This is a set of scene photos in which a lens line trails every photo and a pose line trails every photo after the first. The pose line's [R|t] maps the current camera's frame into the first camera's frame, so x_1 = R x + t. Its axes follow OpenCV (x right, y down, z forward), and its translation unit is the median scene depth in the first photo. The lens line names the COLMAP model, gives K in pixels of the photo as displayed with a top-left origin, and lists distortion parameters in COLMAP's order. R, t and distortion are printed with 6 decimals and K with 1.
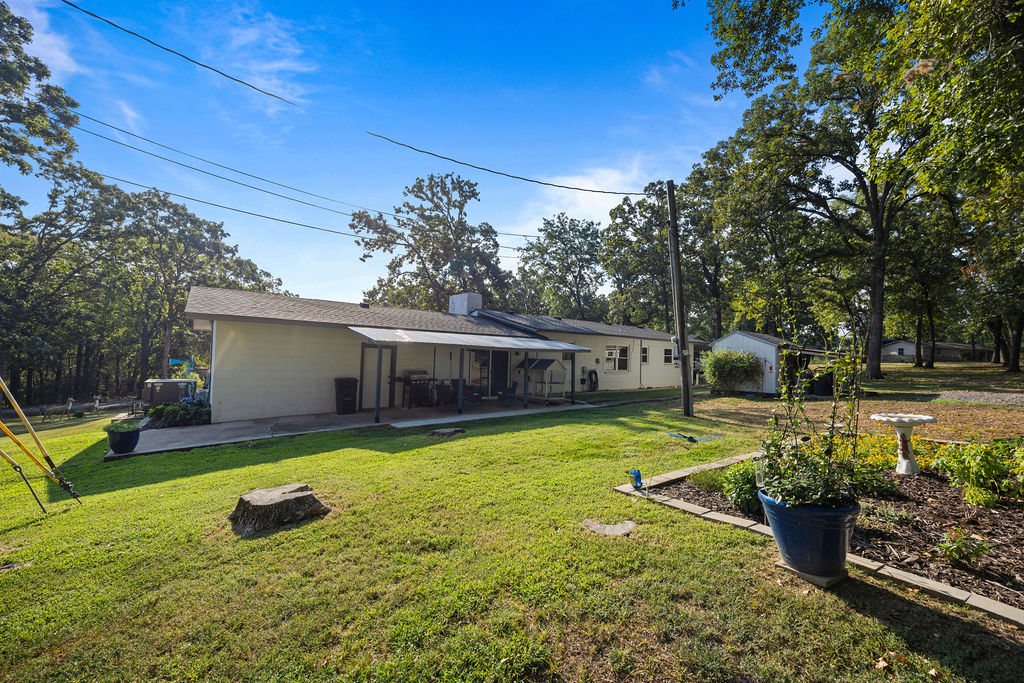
lens RADIAL K [[394.7, 0, 512.0], [0, 394.7, 341.5], [0, 0, 1]] dist [-0.000029, -0.000022]
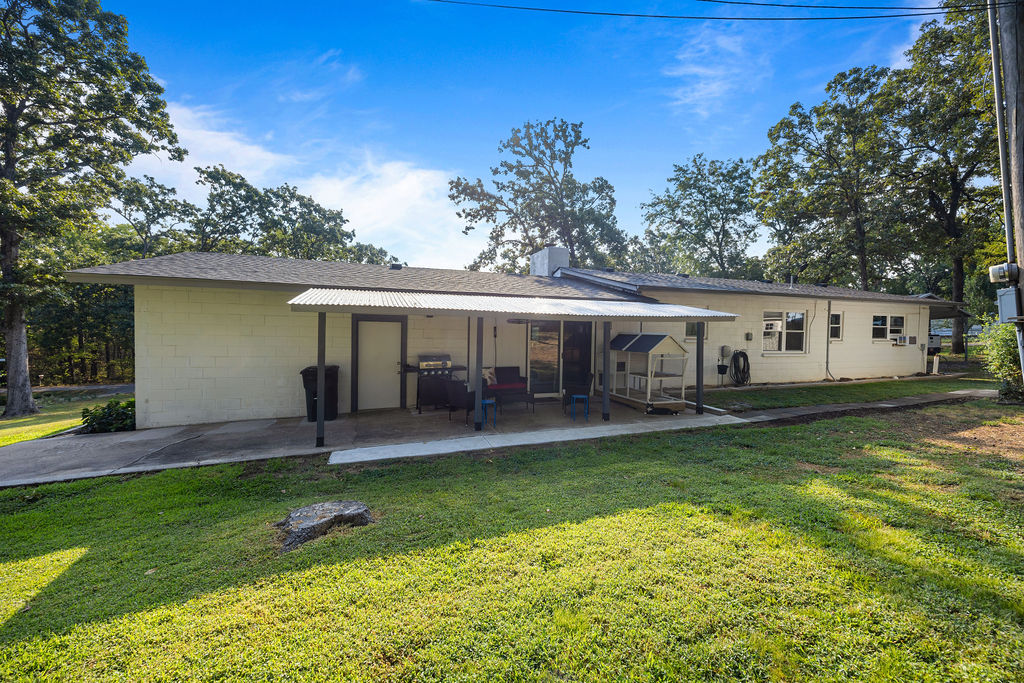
lens RADIAL K [[394.7, 0, 512.0], [0, 394.7, 341.5], [0, 0, 1]] dist [-0.000029, -0.000022]
pose [[0.947566, -0.008242, -0.319455, 0.027592], [0.026122, 0.998320, 0.051726, 0.006742], [0.318492, -0.057359, 0.946189, 0.129871]]
